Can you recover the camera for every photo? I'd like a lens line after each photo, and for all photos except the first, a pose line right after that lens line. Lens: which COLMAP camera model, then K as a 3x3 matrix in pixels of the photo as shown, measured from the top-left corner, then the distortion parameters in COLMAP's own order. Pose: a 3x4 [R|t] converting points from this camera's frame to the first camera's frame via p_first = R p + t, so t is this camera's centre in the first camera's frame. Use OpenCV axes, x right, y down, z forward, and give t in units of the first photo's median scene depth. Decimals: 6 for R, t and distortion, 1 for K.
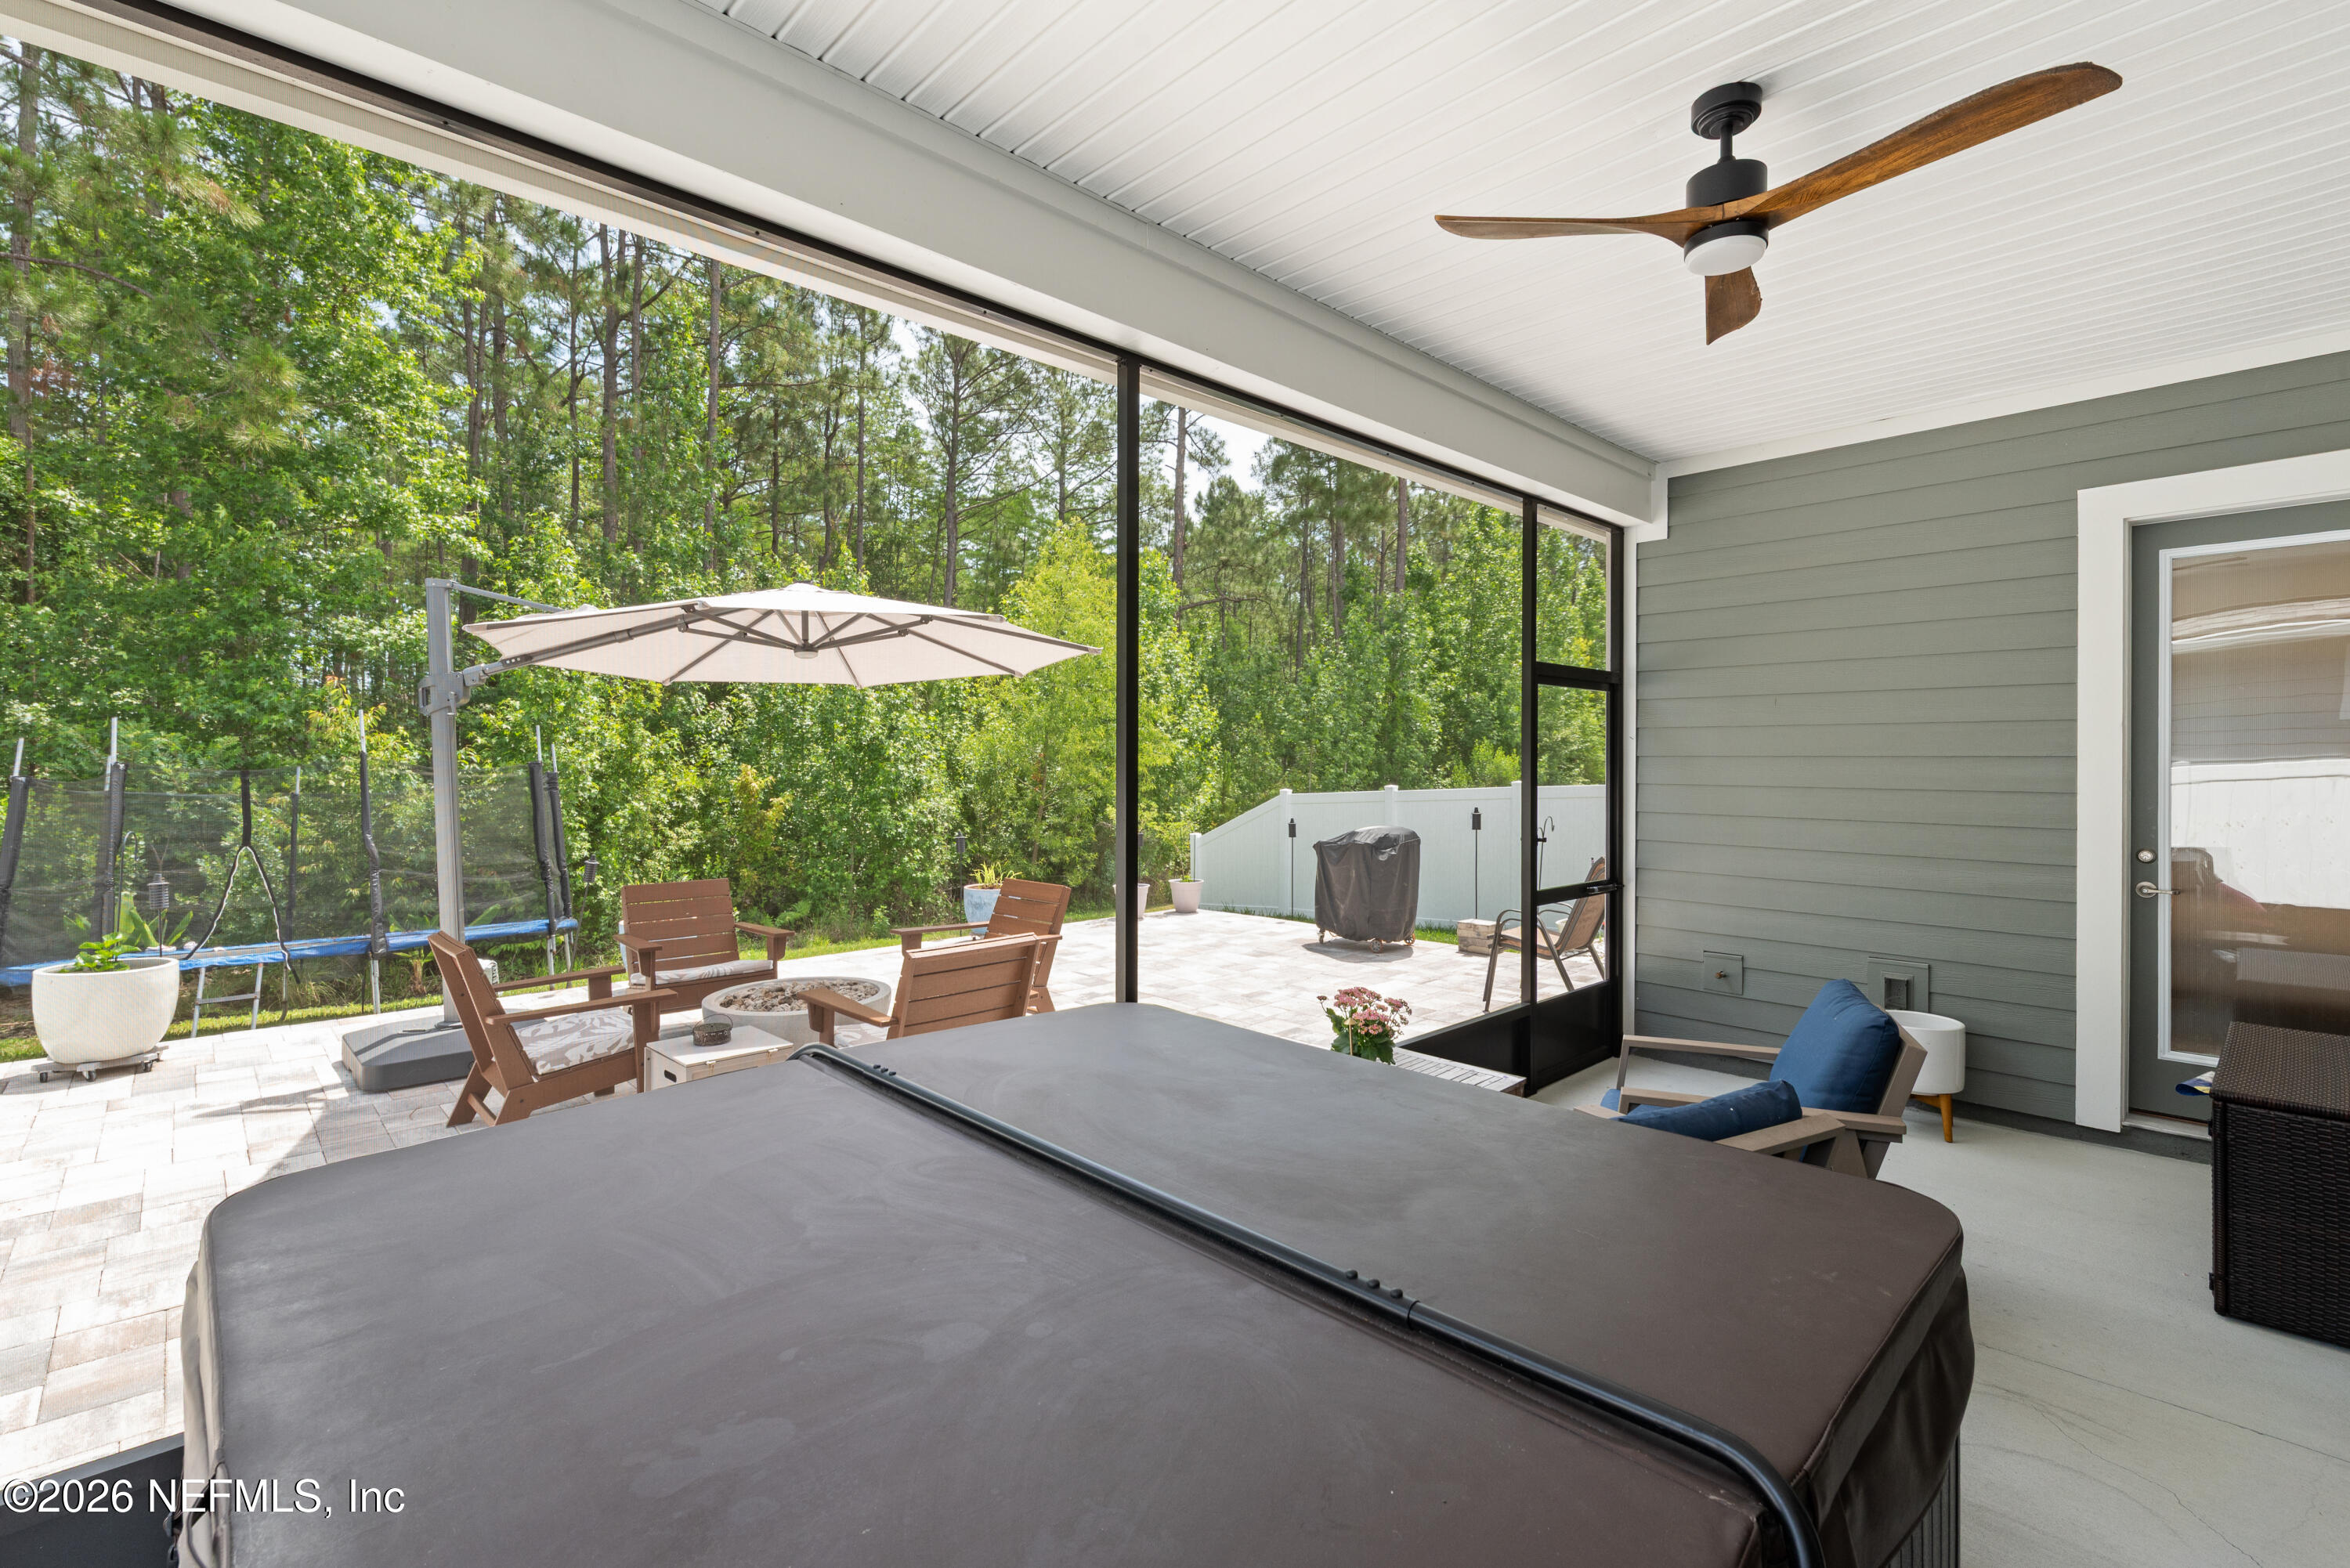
lens RADIAL K [[1252.9, 0, 1175.0], [0, 1252.9, 784.0], [0, 0, 1]] dist [0.038405, -0.019293]
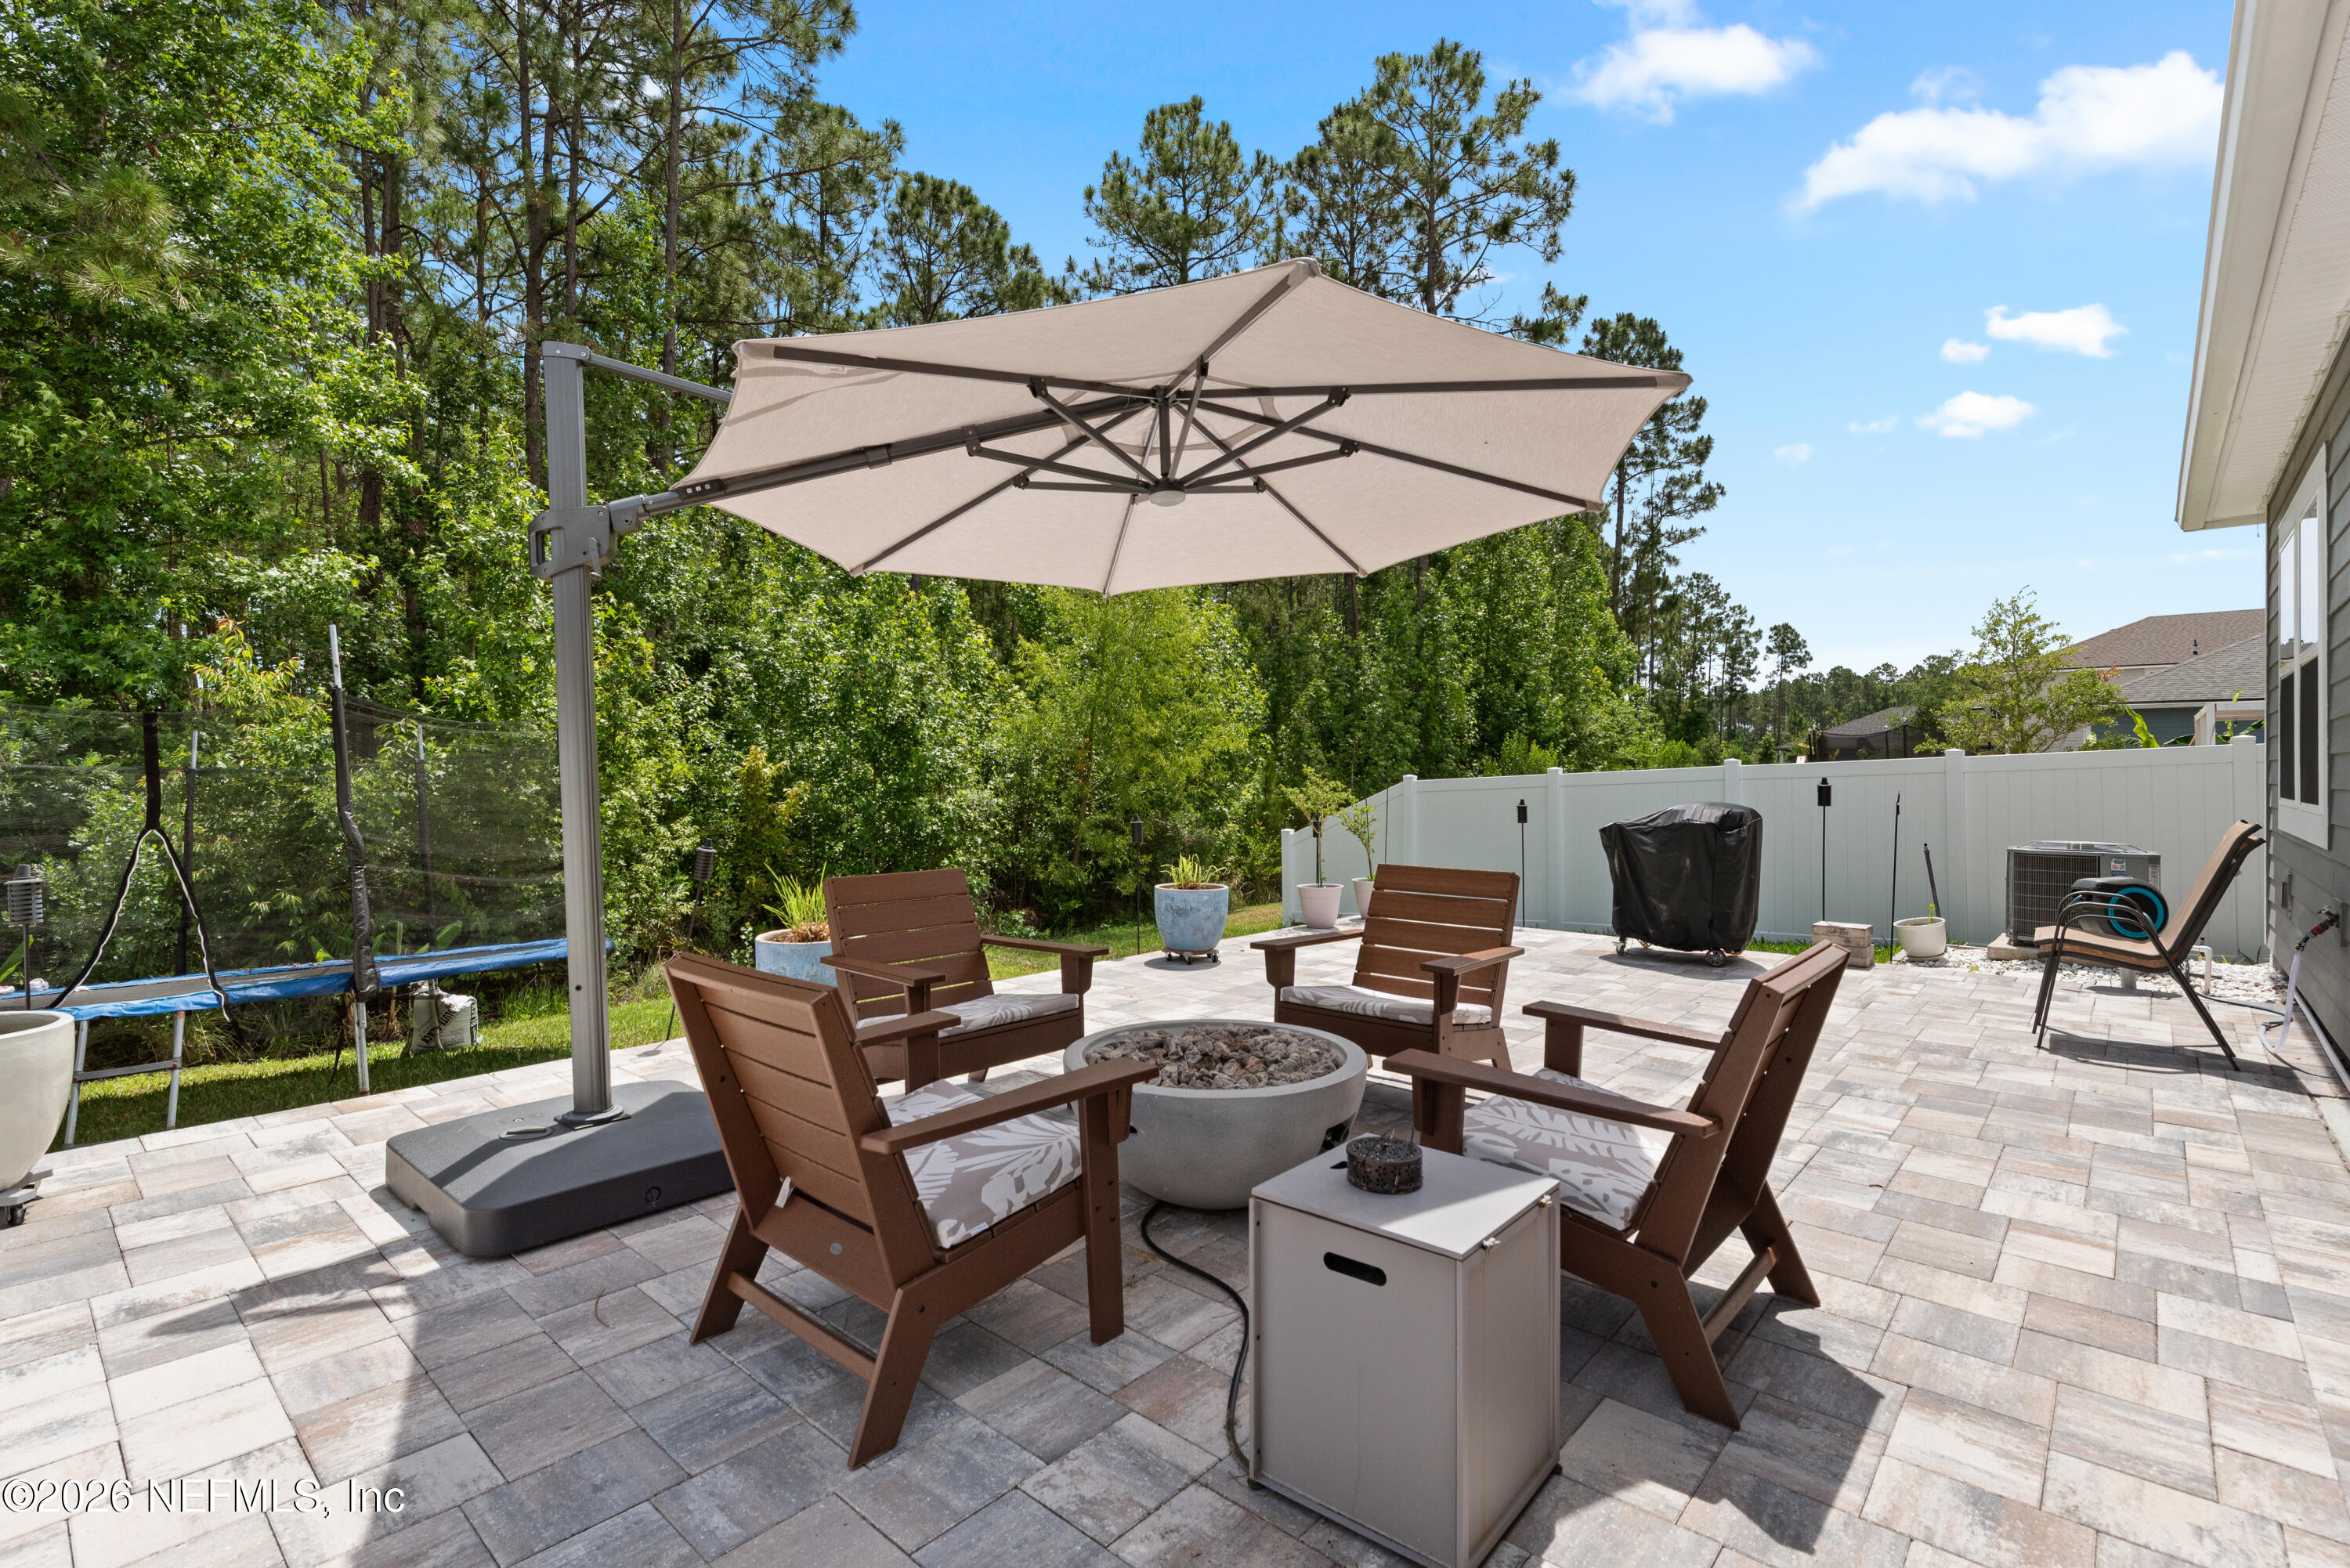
lens RADIAL K [[1252.9, 0, 1175.0], [0, 1252.9, 784.0], [0, 0, 1]] dist [0.038405, -0.019293]
pose [[0.995241, -0.002710, 0.097407, -0.167134], [0.003895, 0.999921, -0.011982, 0.021689], [-0.097367, 0.012305, 0.995173, 0.185779]]
